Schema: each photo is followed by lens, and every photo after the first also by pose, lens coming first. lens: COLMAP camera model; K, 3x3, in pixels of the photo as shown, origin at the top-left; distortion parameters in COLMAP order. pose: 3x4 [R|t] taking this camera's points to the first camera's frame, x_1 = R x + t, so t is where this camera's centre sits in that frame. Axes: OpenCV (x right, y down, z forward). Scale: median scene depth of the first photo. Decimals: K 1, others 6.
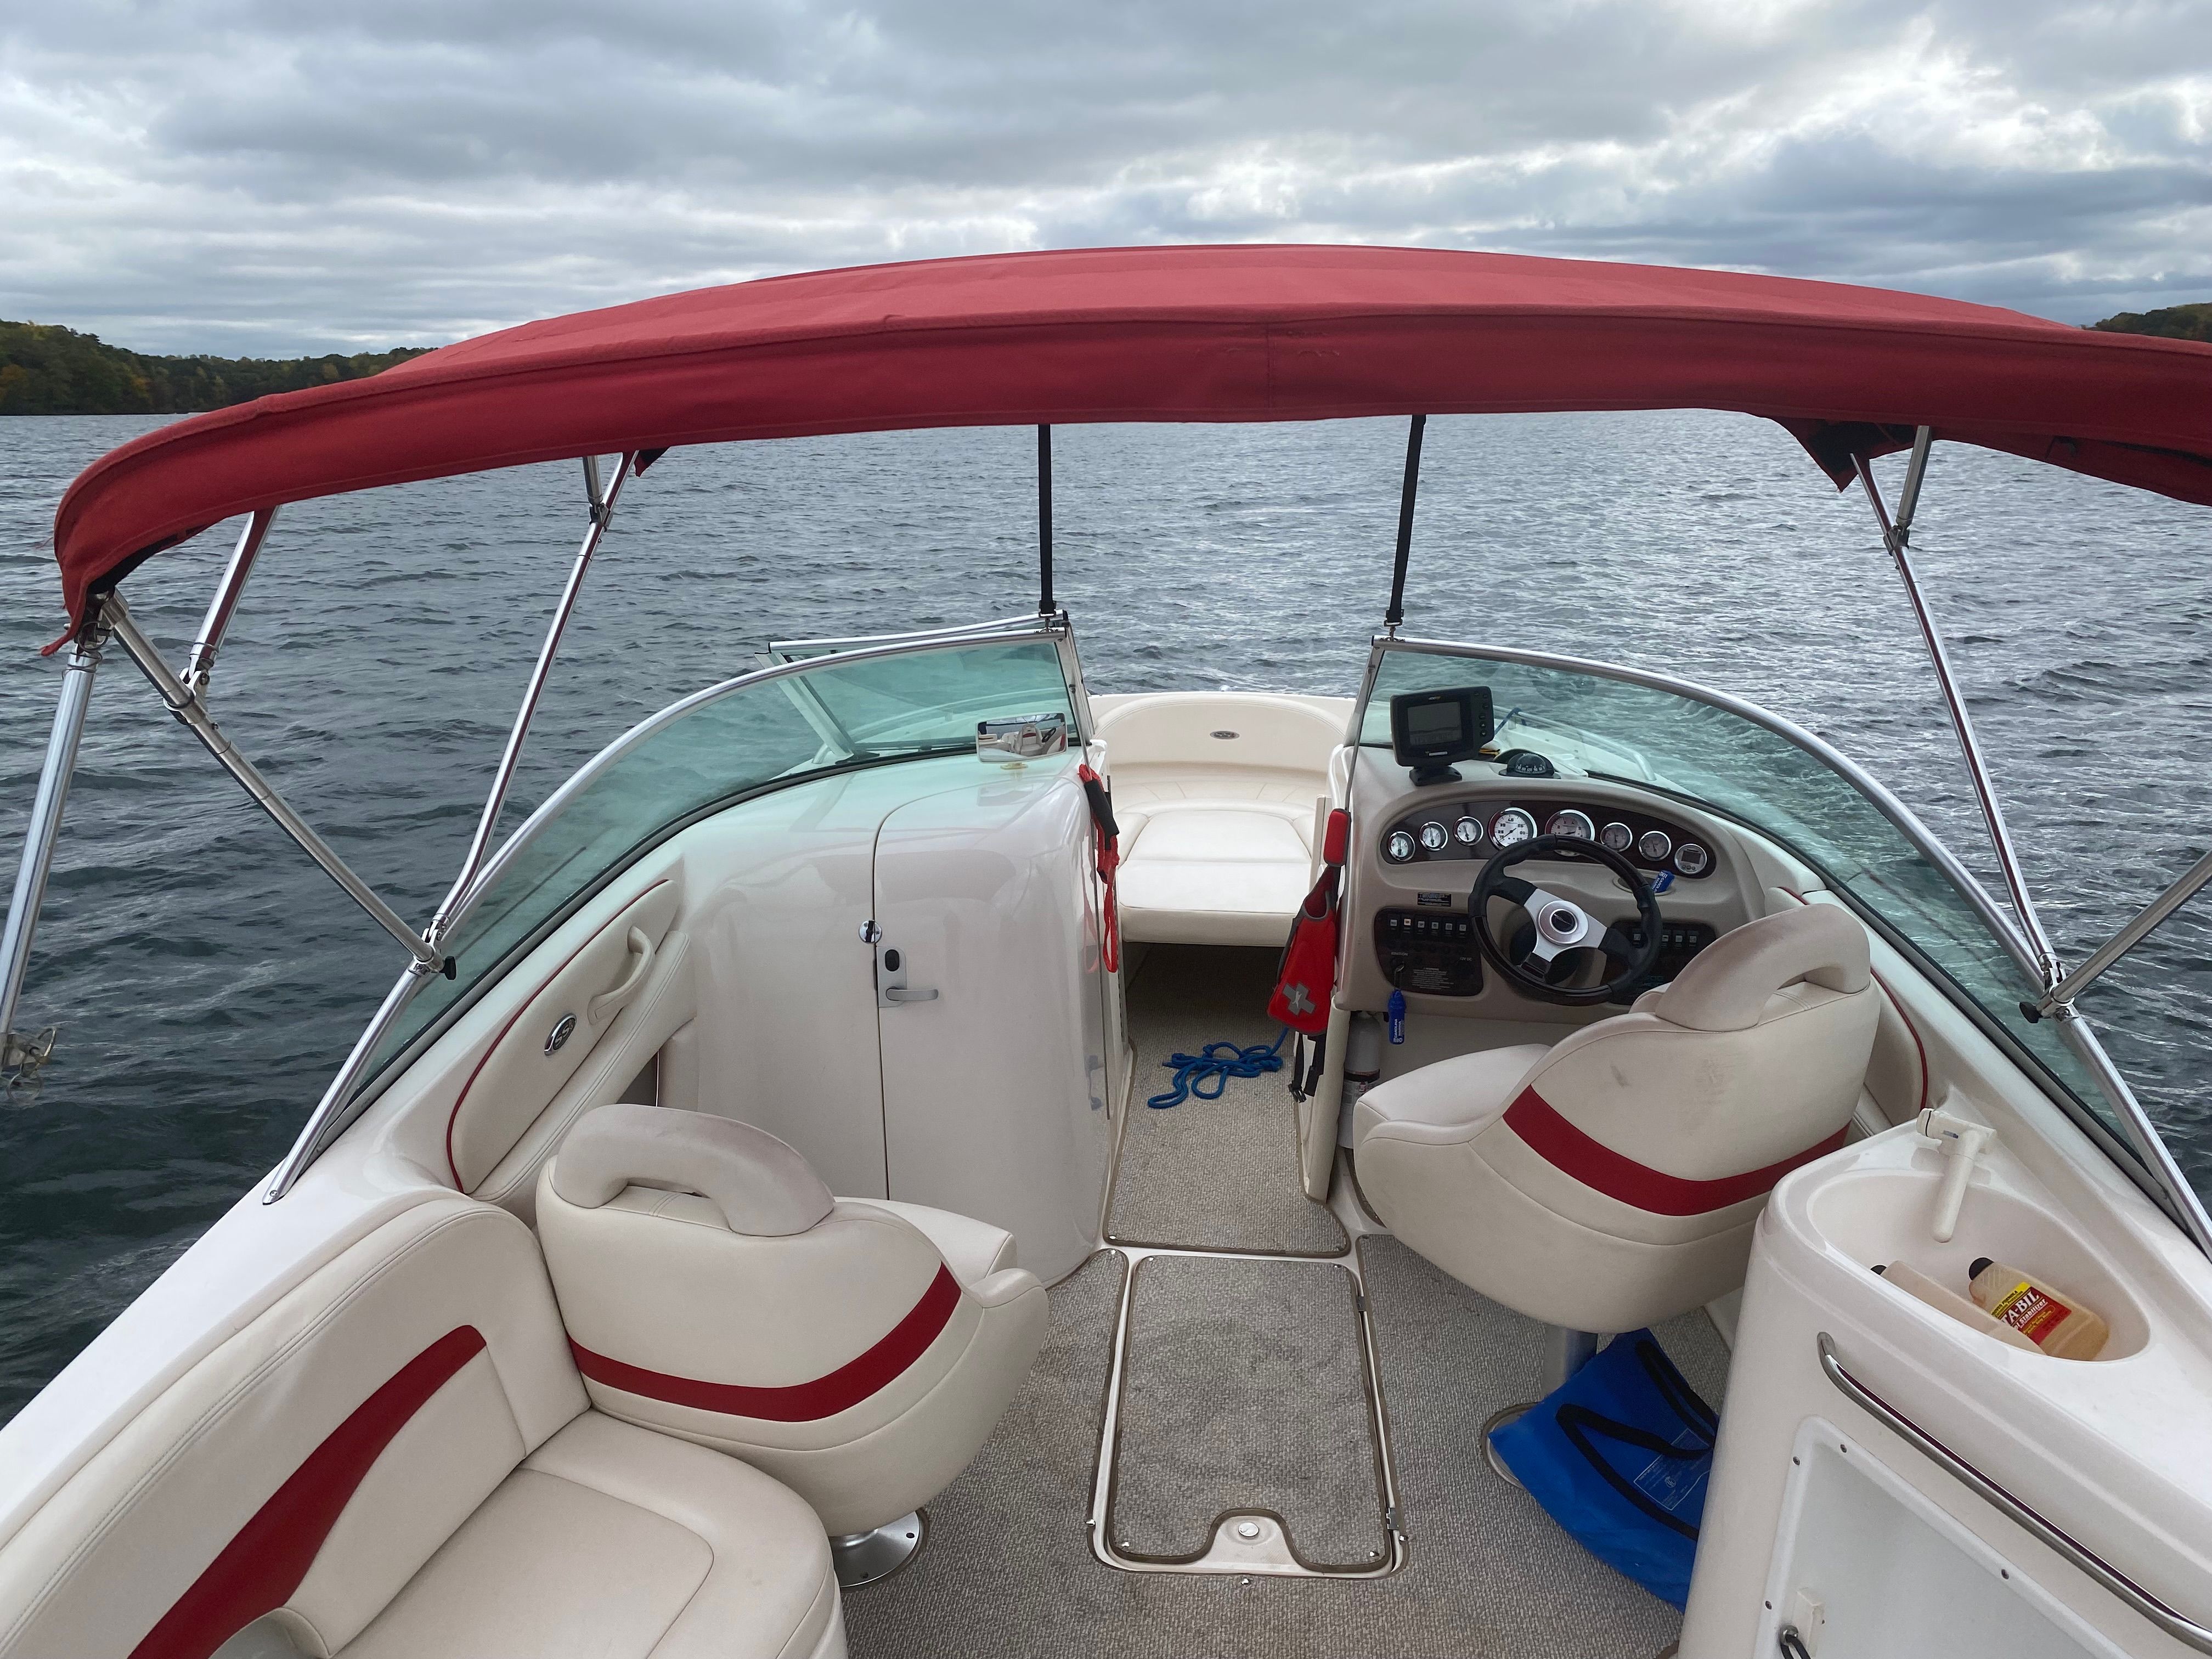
lens RADIAL K [[1701.8, 0, 1089.3], [0, 1701.8, 828.8], [0, 0, 1]] dist [0.036035, -0.029938]
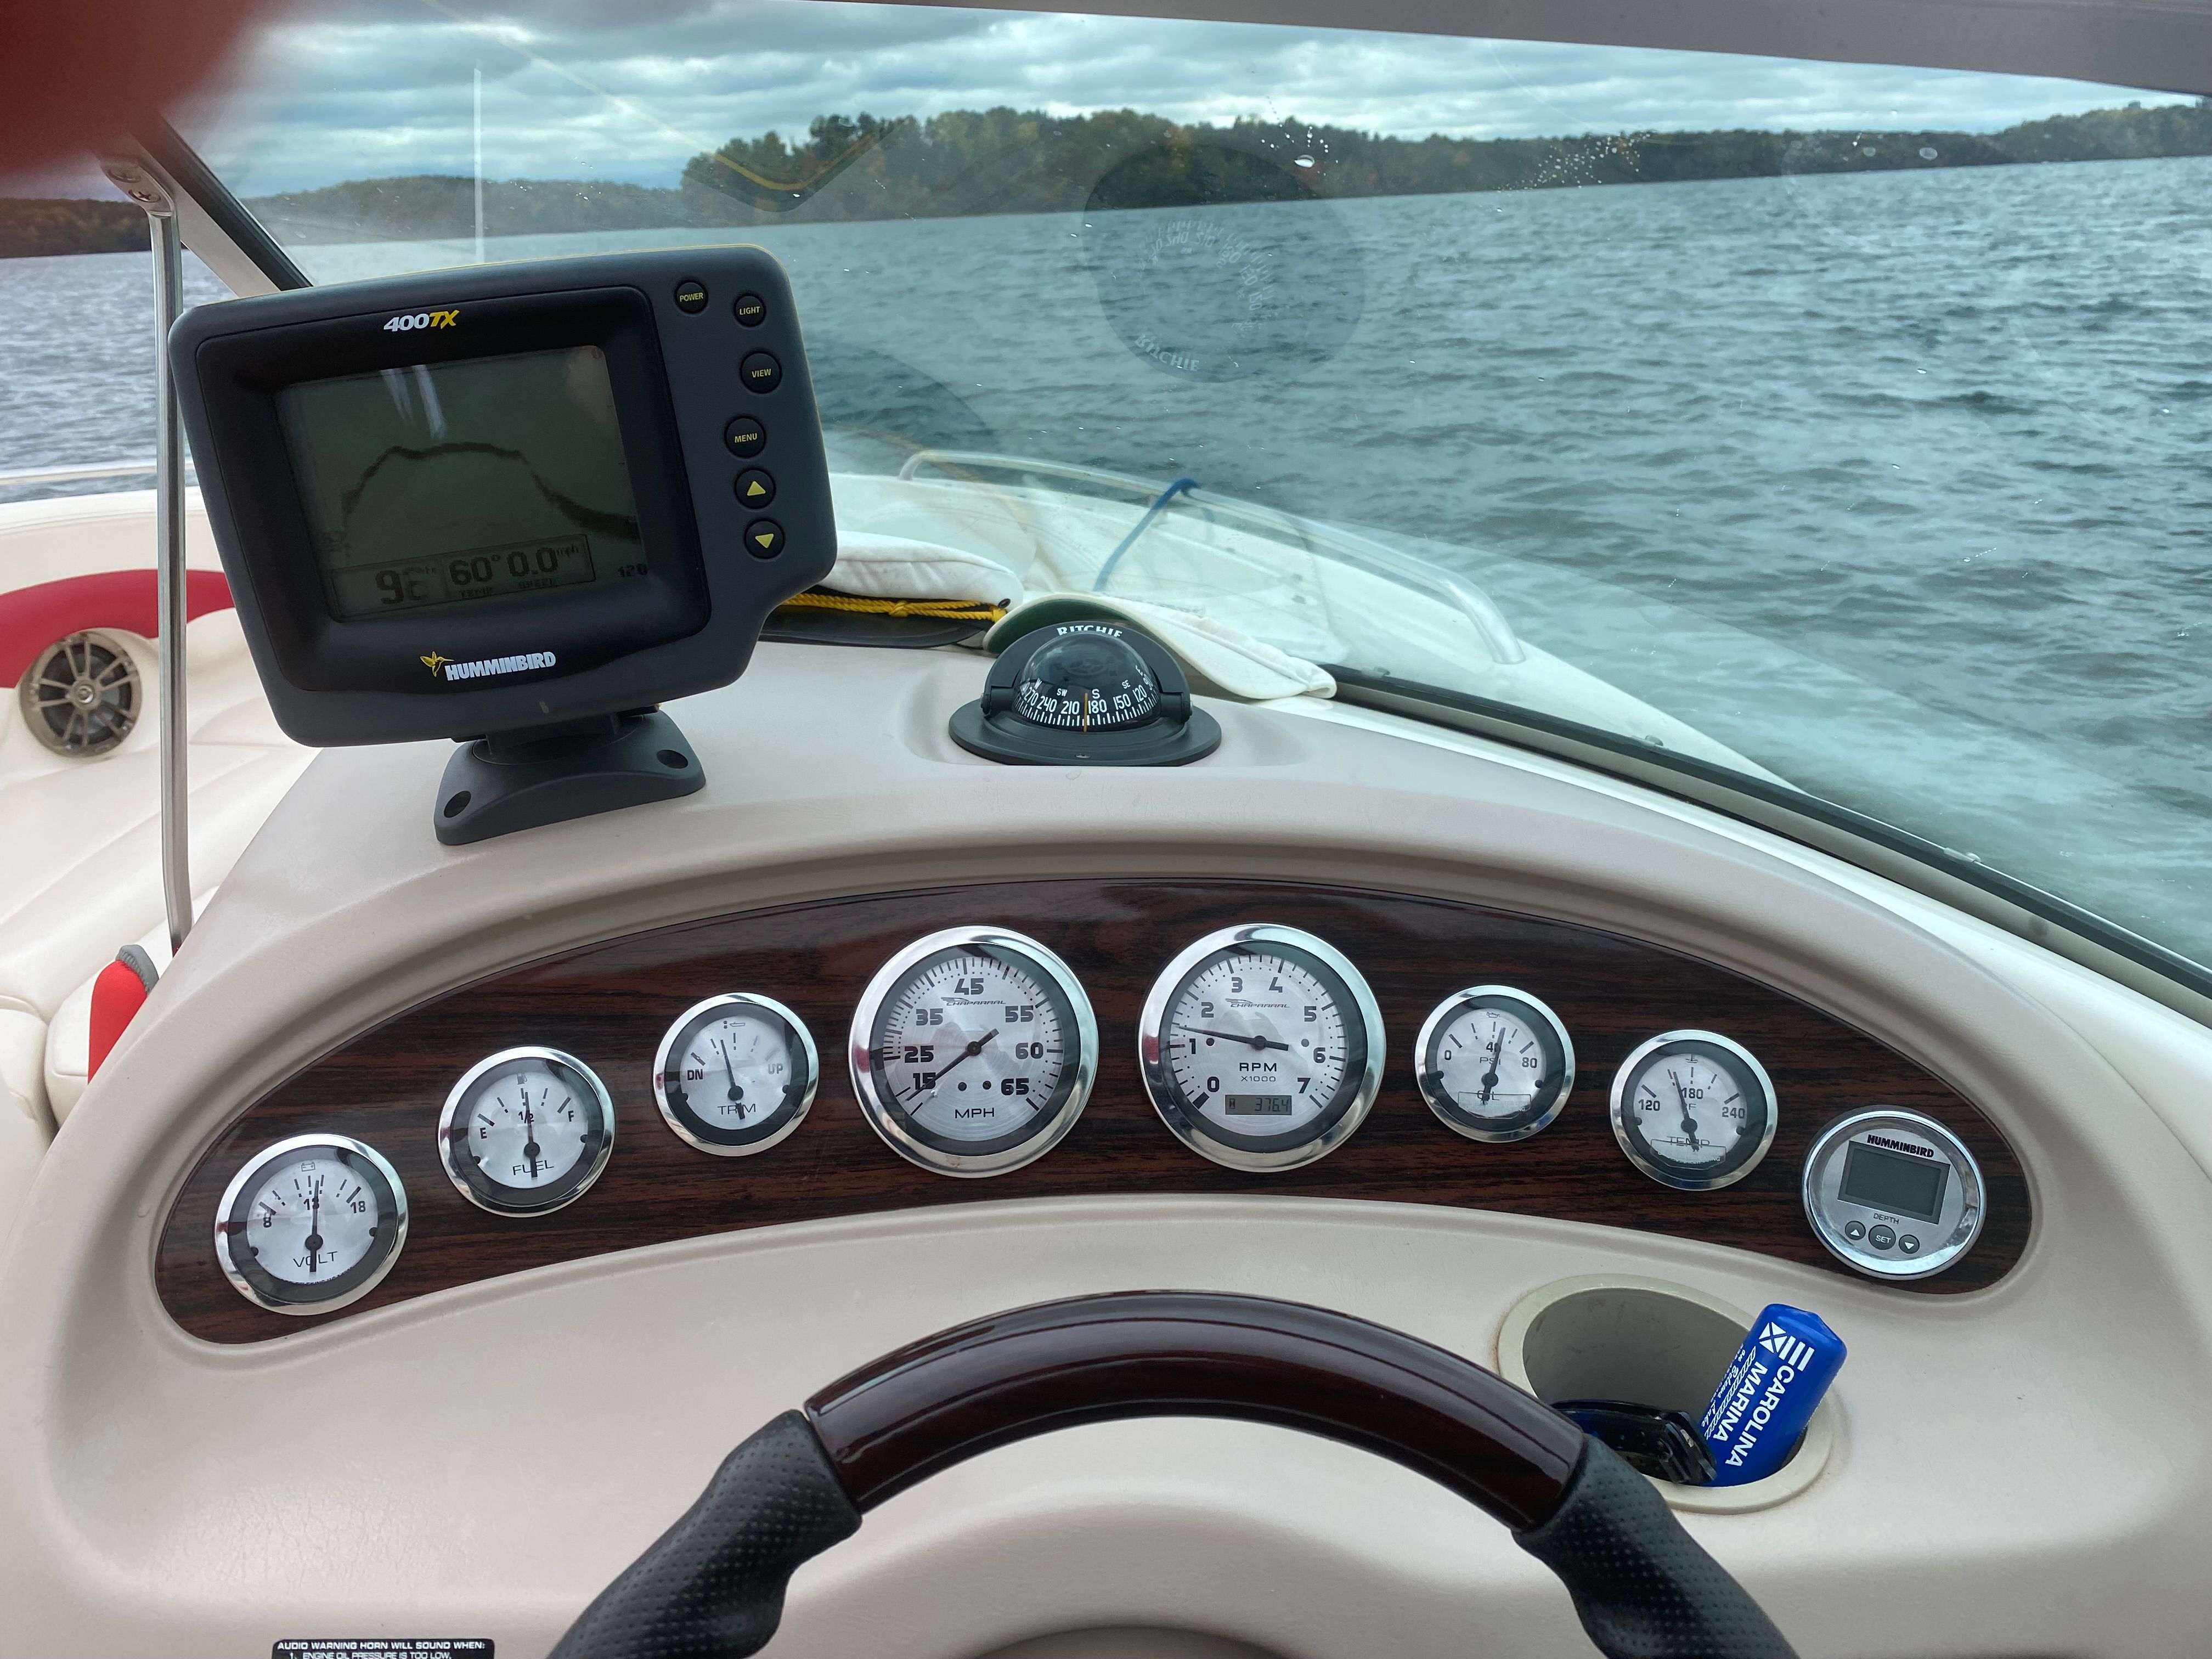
lens RADIAL K [[1701.8, 0, 1051.1], [0, 1701.8, 841.1], [0, 0, 1]] dist [0.036035, -0.029938]
pose [[0.990830, -0.048933, 0.125941, 0.236509], [0.035204, 0.993416, 0.109017, -0.043117], [-0.130446, -0.103584, 0.986029, 0.822326]]
